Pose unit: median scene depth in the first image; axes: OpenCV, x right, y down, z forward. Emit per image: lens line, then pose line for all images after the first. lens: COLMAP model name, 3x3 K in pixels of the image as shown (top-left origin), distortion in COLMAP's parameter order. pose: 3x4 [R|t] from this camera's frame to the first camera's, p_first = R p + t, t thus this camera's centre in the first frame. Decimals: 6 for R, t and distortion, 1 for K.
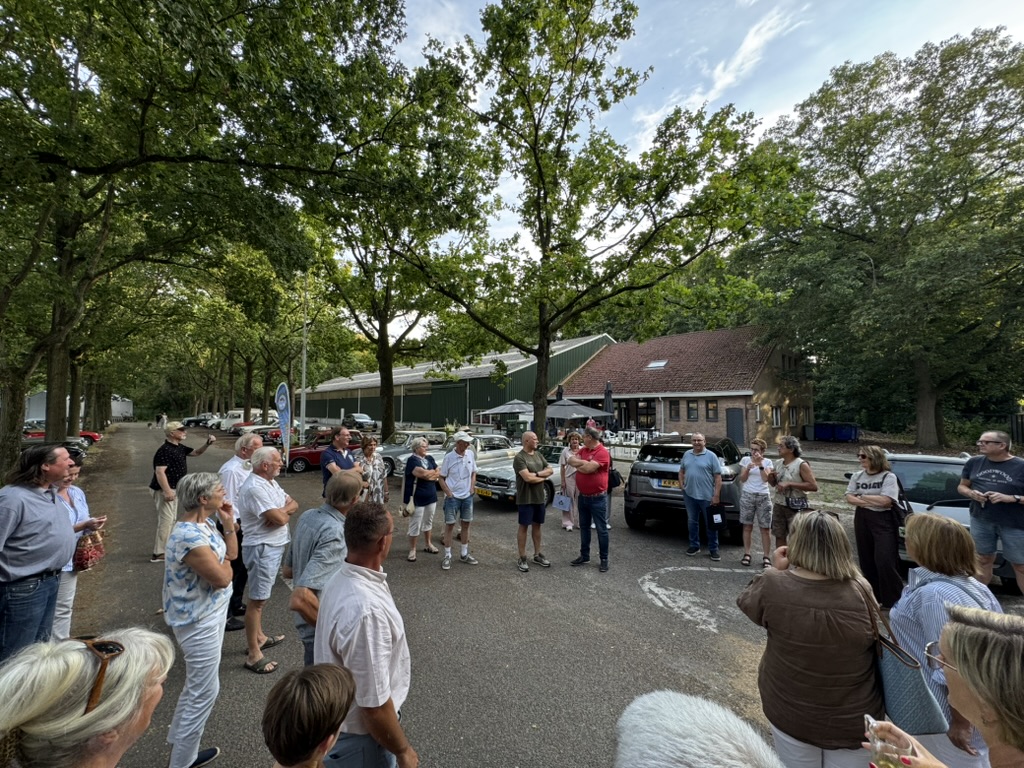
lens RADIAL K [[411.8, 0, 512.0], [0, 411.8, 384.0], [0, 0, 1]] dist [0.000295, 0.000017]
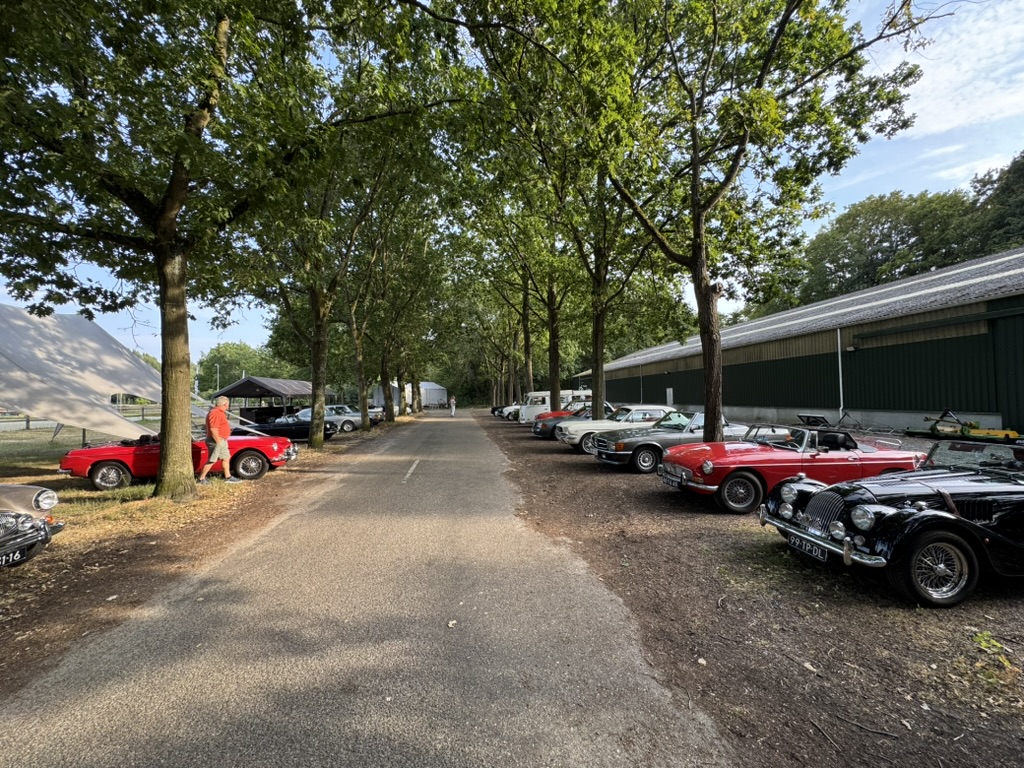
lens RADIAL K [[411.8, 0, 512.0], [0, 411.8, 384.0], [0, 0, 1]] dist [0.000295, 0.000017]
pose [[0.810275, -0.036081, -0.584938, -0.351567], [0.056494, 0.998264, 0.016681, 0.041172], [0.583320, -0.046562, 0.810907, 0.493851]]
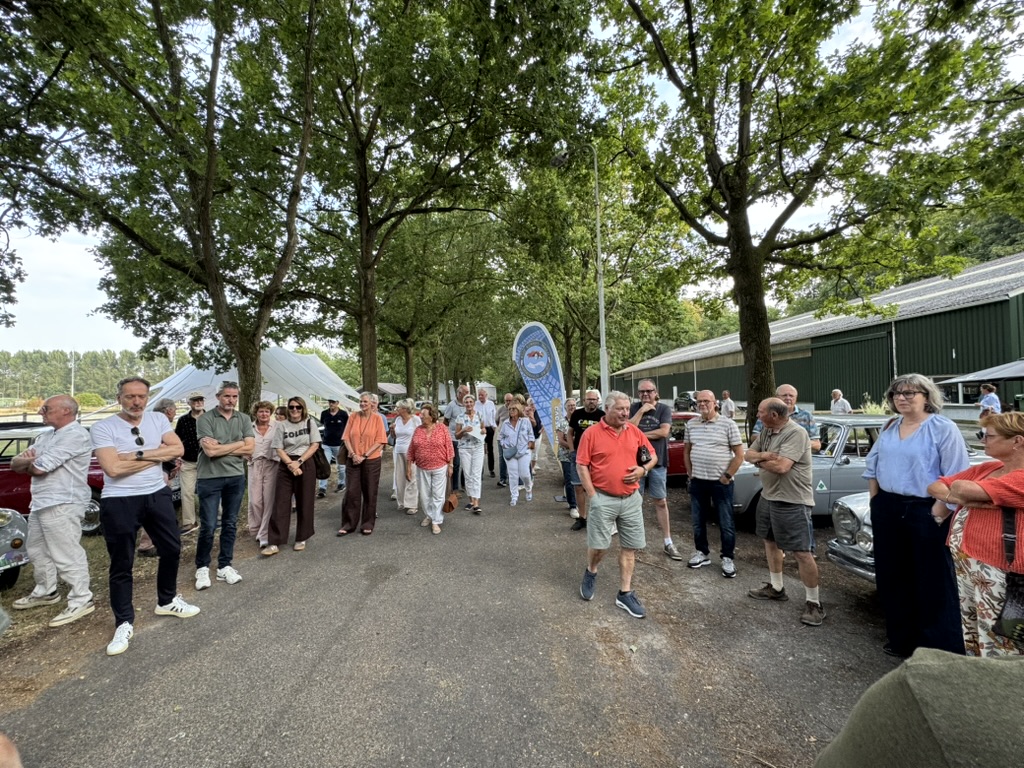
lens RADIAL K [[440.3, 0, 512.0], [0, 440.3, 384.0], [0, 0, 1]] dist [0.000052, 0.000003]
pose [[0.732744, -0.036711, -0.679513, -0.078928], [0.068495, 0.997452, 0.019972, 0.022198], [0.677048, -0.061177, 0.733391, 0.203872]]
